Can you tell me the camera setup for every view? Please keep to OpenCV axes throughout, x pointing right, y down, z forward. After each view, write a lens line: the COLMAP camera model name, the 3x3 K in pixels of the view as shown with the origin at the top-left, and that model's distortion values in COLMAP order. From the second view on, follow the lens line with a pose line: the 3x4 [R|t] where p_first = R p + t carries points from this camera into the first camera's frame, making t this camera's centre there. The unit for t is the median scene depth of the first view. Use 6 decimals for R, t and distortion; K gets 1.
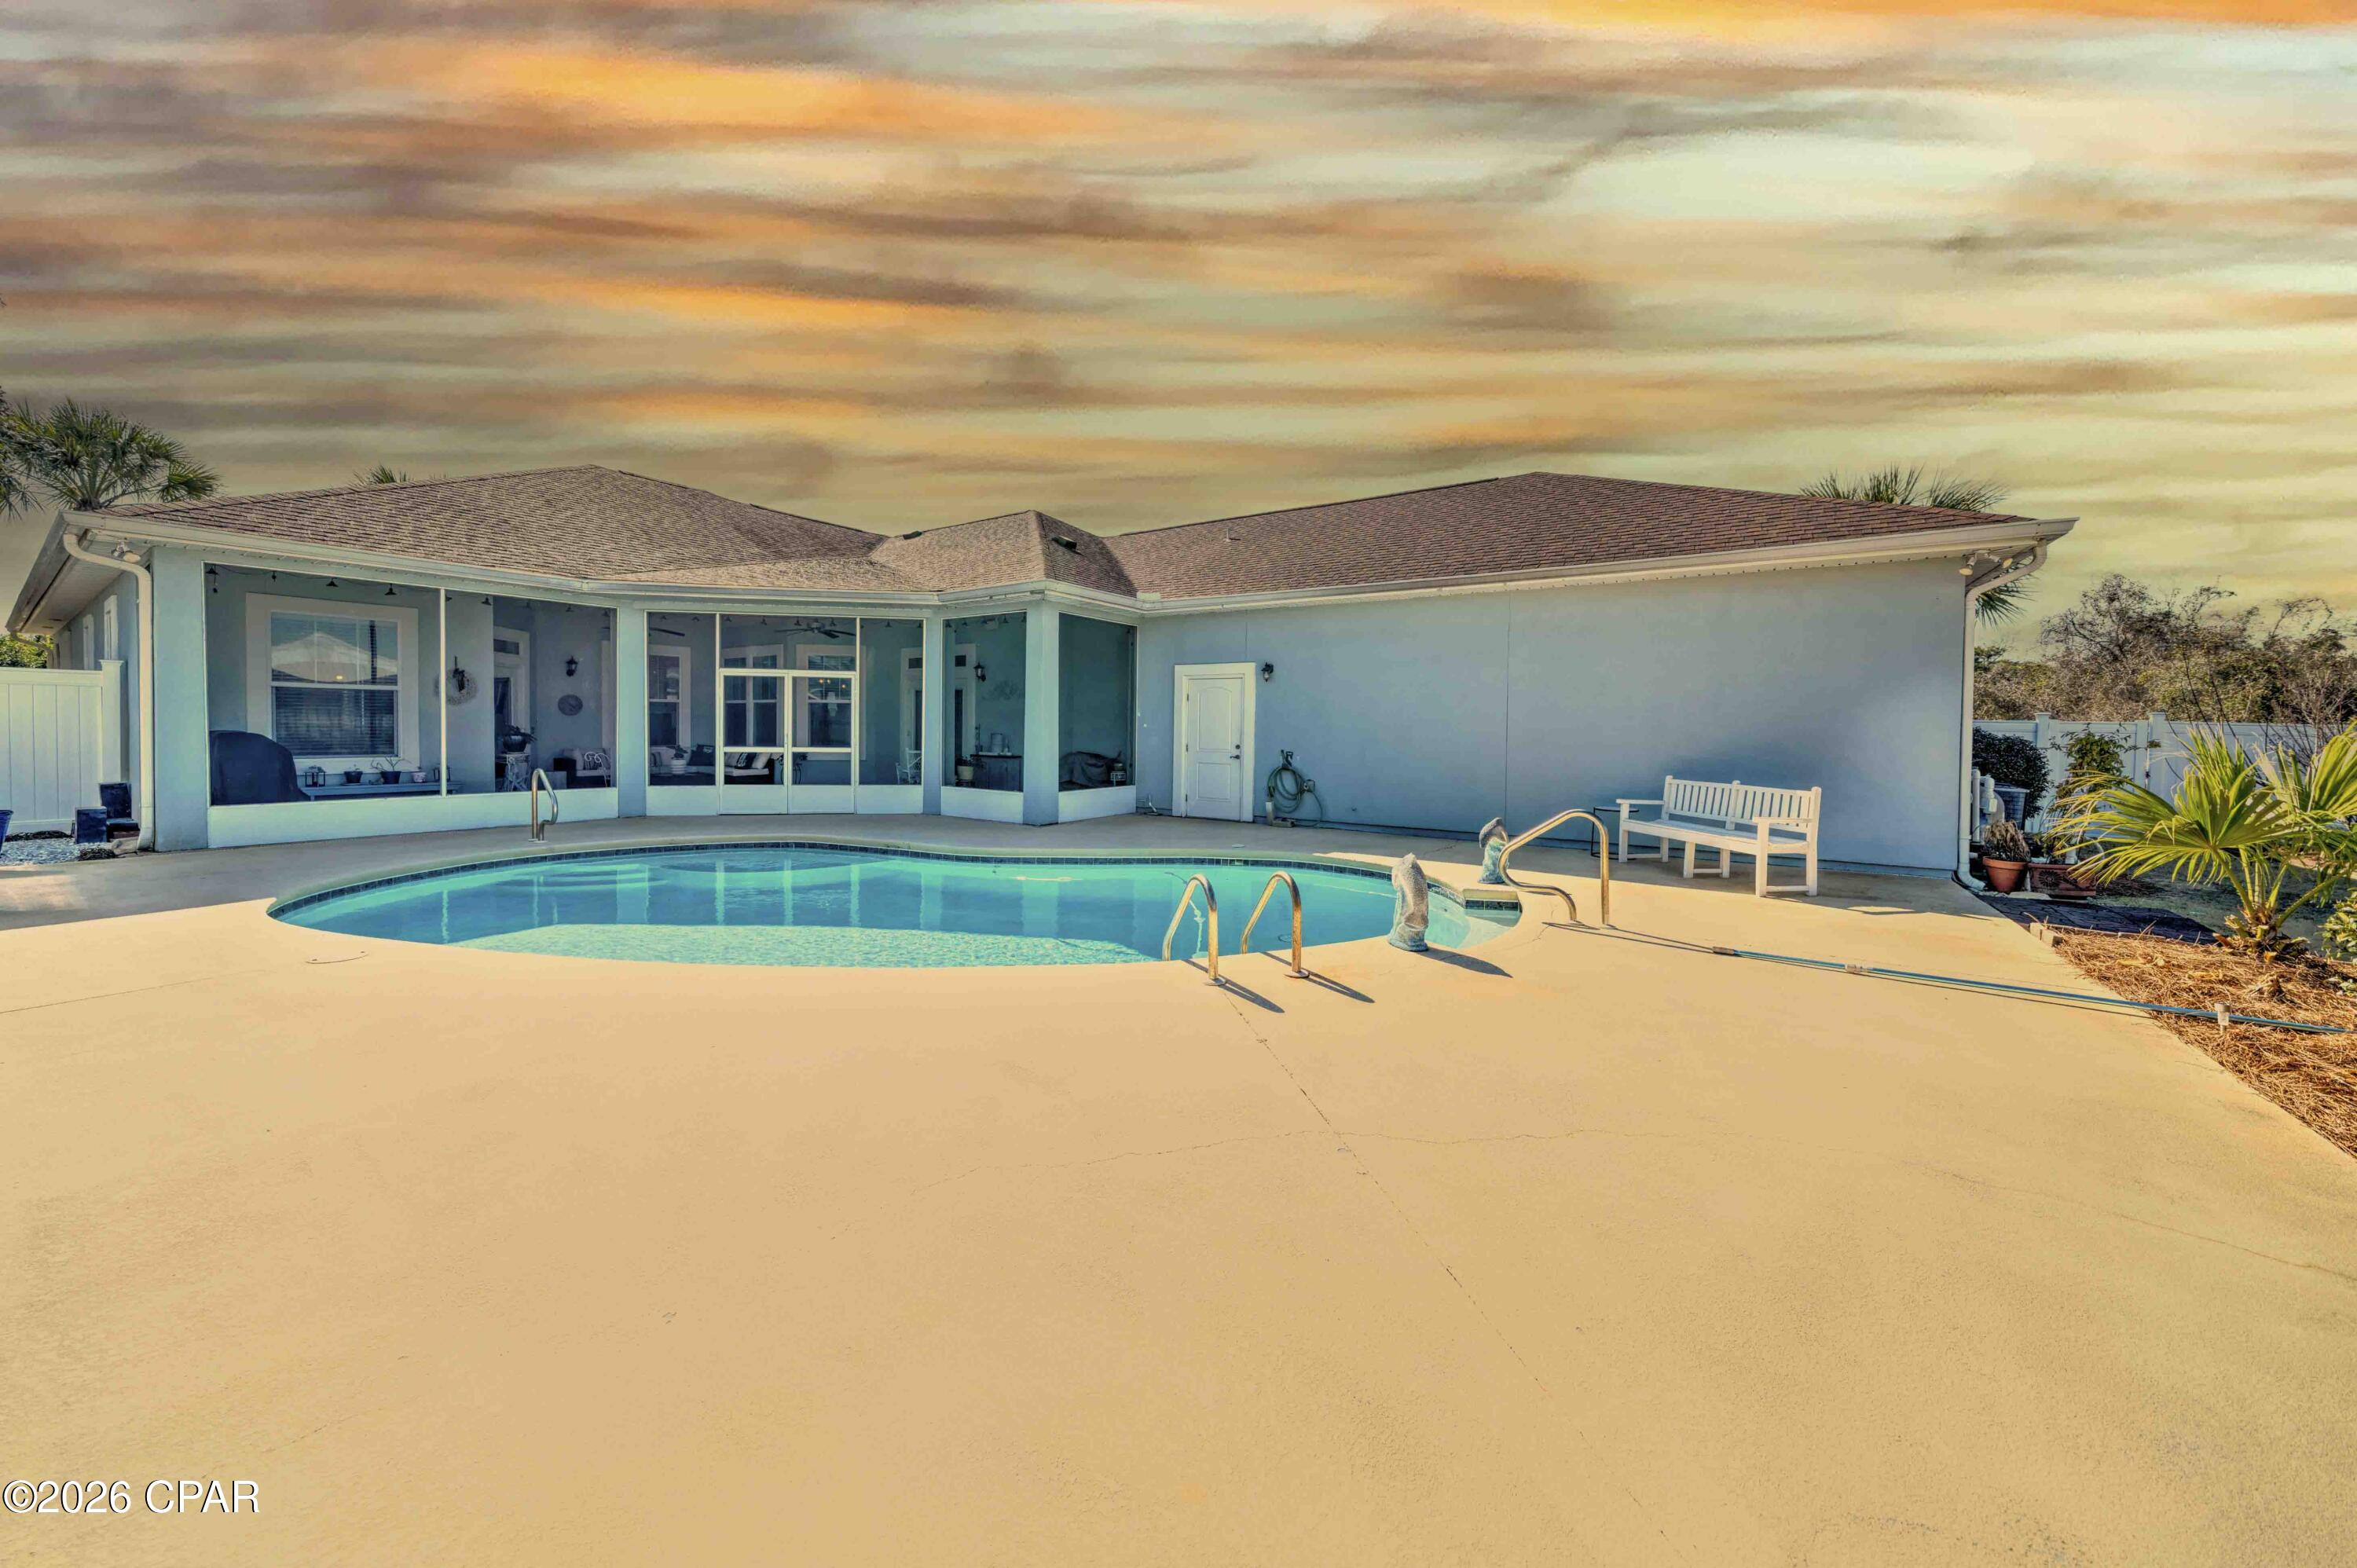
lens RADIAL K [[817.5, 0, 1201.9], [0, 817.5, 734.5], [0, 0, 1]] dist [0.000386, 0.000050]
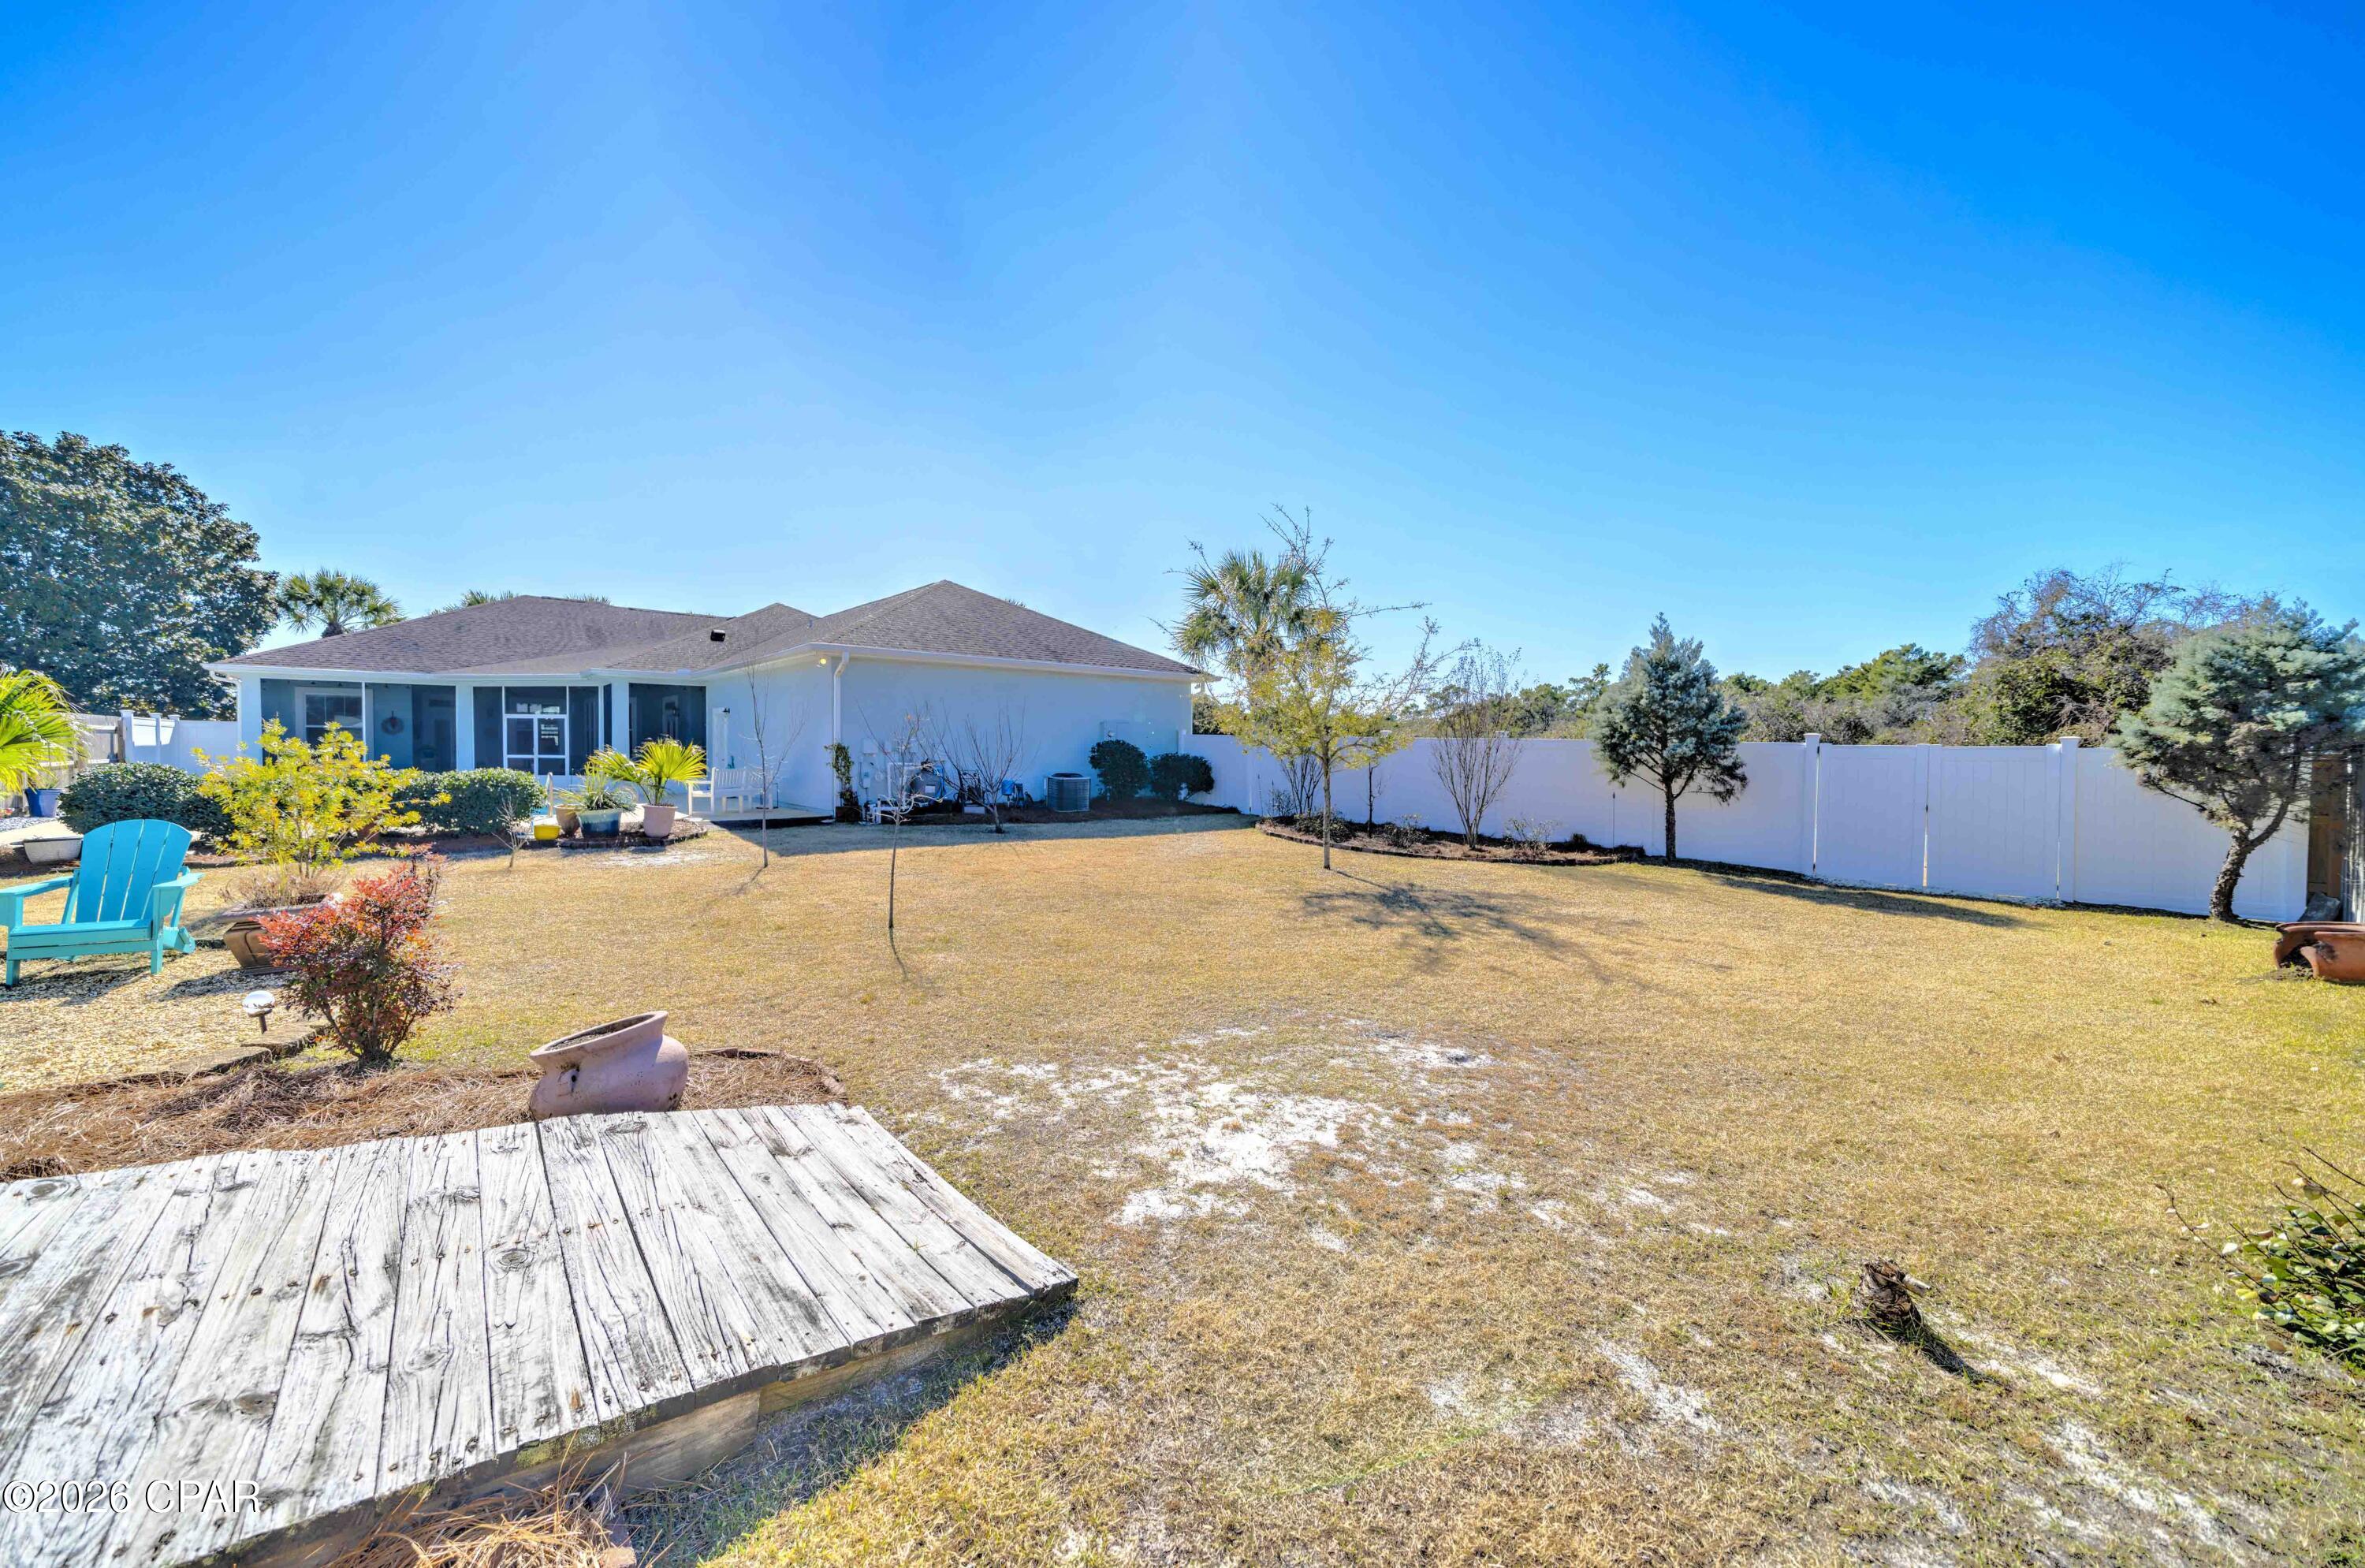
lens RADIAL K [[847.5, 0, 1186.1], [0, 847.5, 749.4], [0, 0, 1]] dist [-0.000676, -0.000060]
pose [[0.967474, -0.003986, -0.252938, 1.471873], [0.001798, 0.999959, -0.008884, 0.022780], [0.252963, 0.008140, 0.967442, -0.534387]]
